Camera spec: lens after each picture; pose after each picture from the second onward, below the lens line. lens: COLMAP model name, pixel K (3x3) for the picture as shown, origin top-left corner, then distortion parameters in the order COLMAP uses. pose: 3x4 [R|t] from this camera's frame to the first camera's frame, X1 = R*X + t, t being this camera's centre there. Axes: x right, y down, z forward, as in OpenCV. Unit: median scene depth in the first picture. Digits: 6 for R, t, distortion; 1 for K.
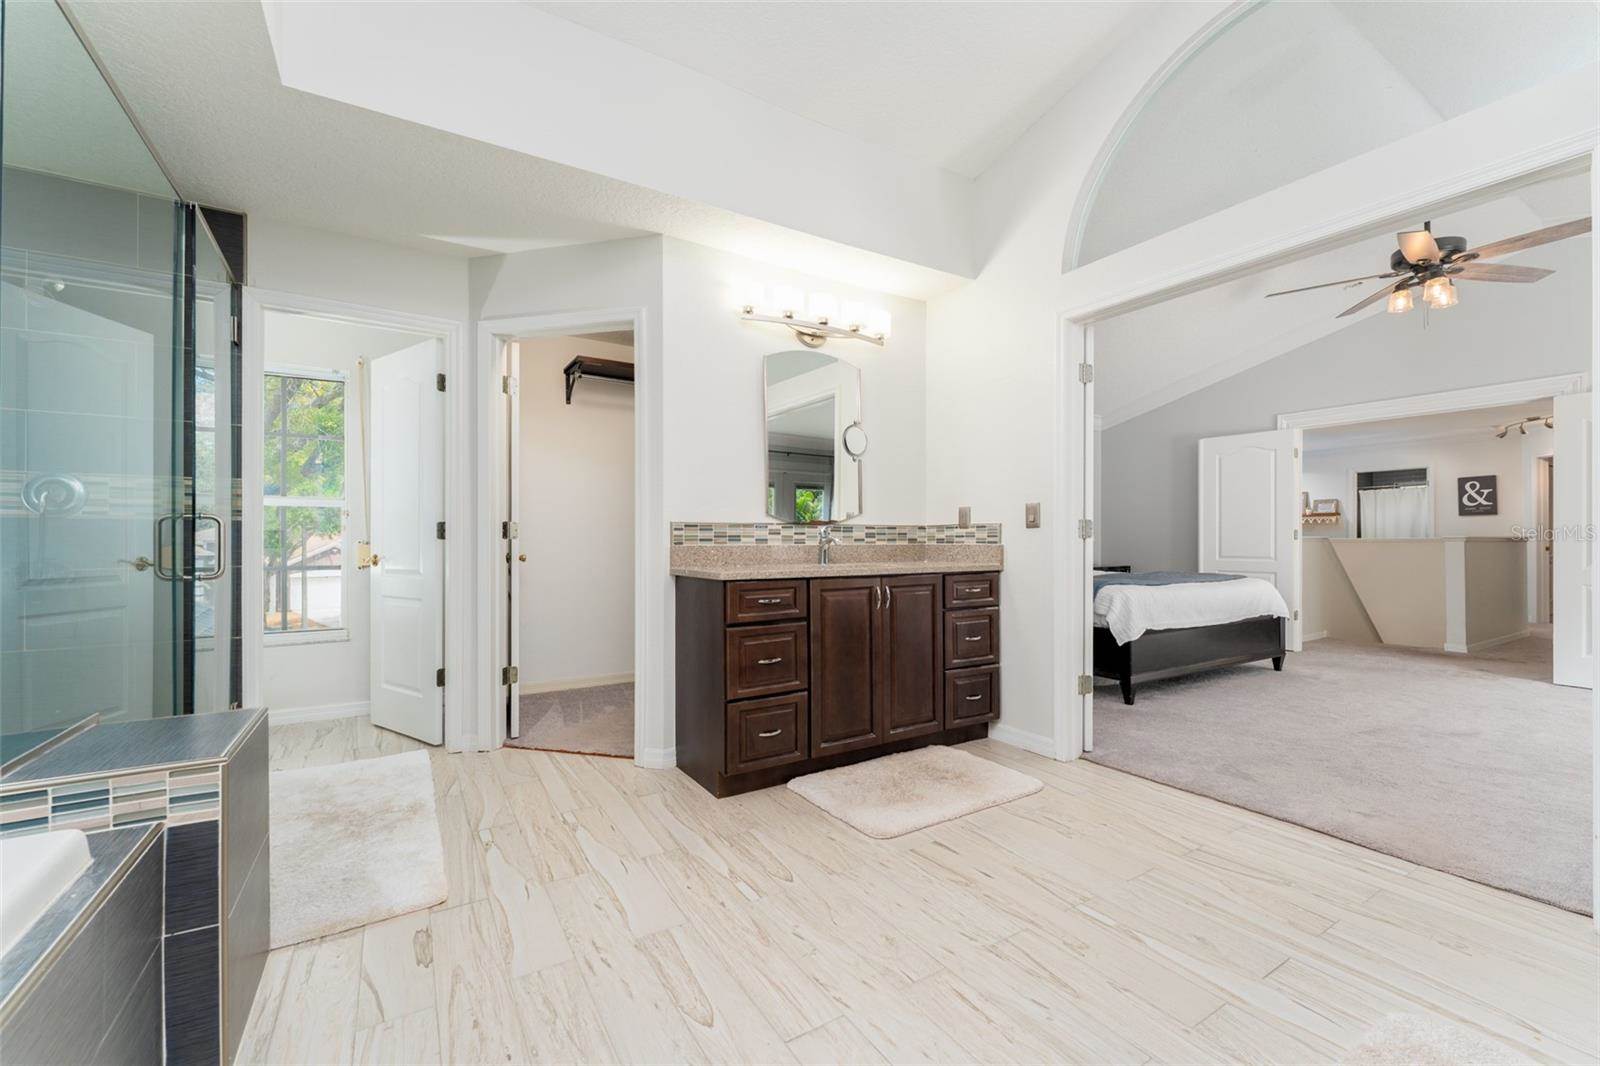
lens RADIAL K [[652.7, 0, 784.3], [0, 652.7, 538.7], [0, 0, 1]] dist [0.002210, -0.000689]
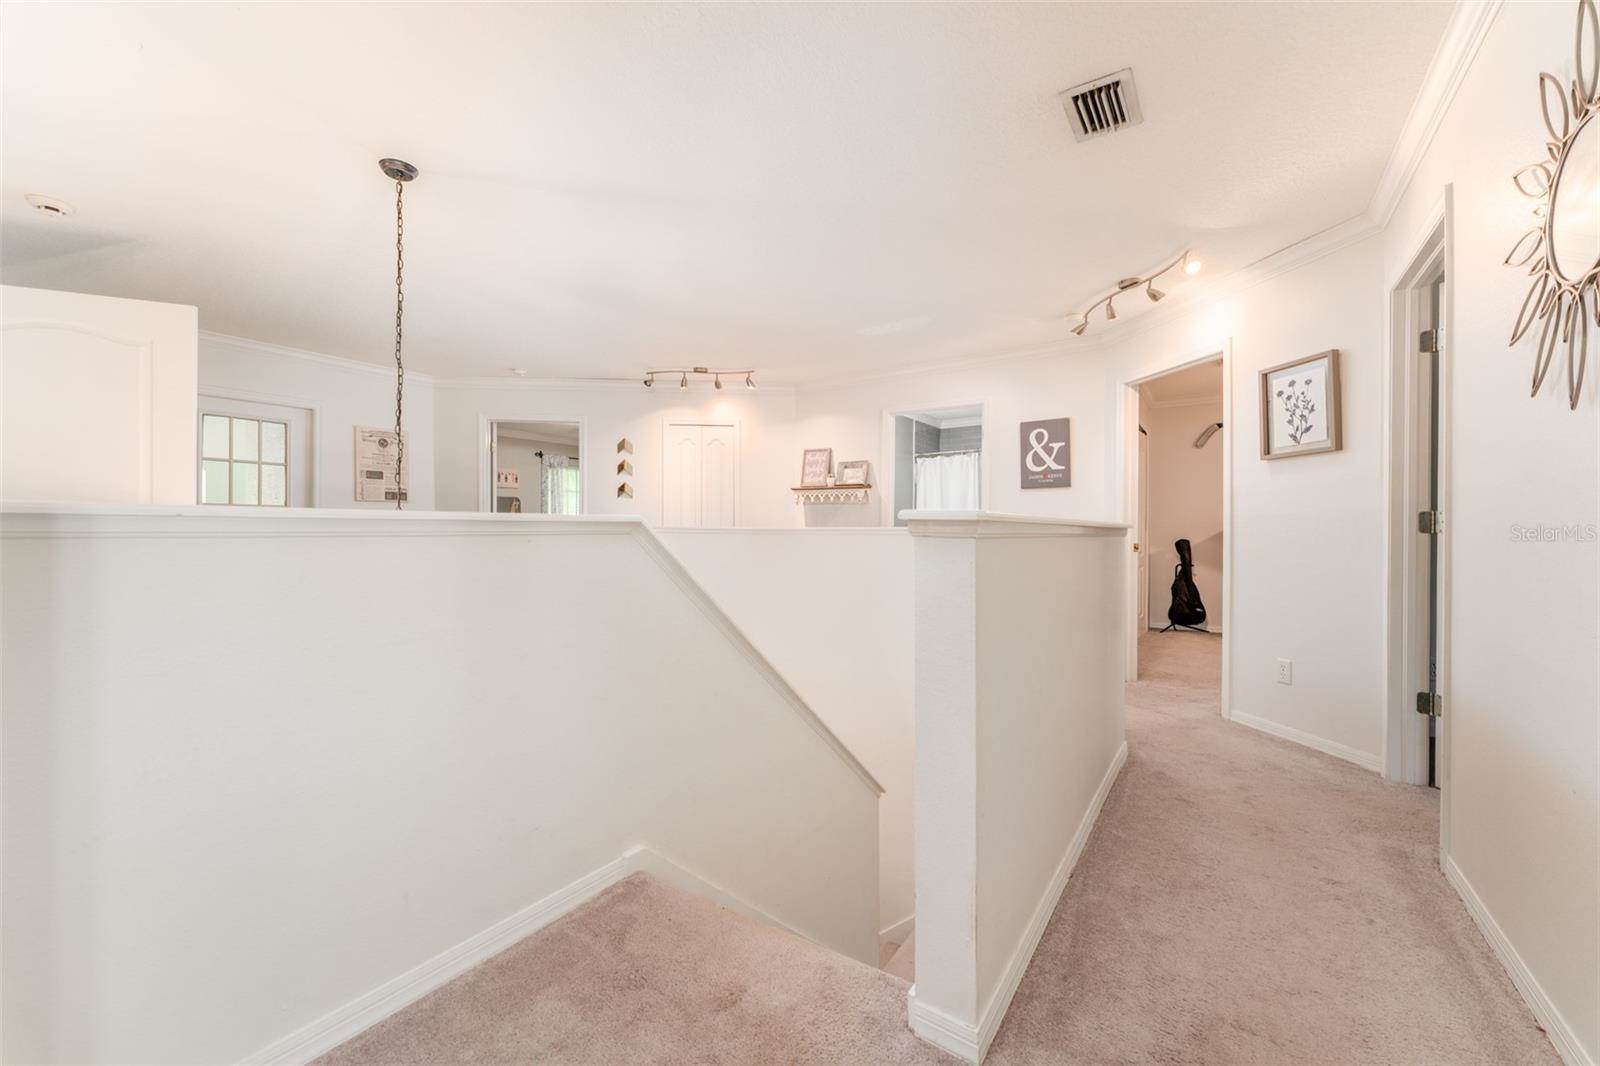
lens RADIAL K [[652.7, 0, 794.5], [0, 652.7, 527.4], [0, 0, 1]] dist [0.002210, -0.000689]
pose [[0.903349, 0.003186, 0.428895, 1.598173], [-0.003356, 0.999994, -0.000360, -0.002458], [-0.428894, -0.001114, 0.903354, 1.496490]]
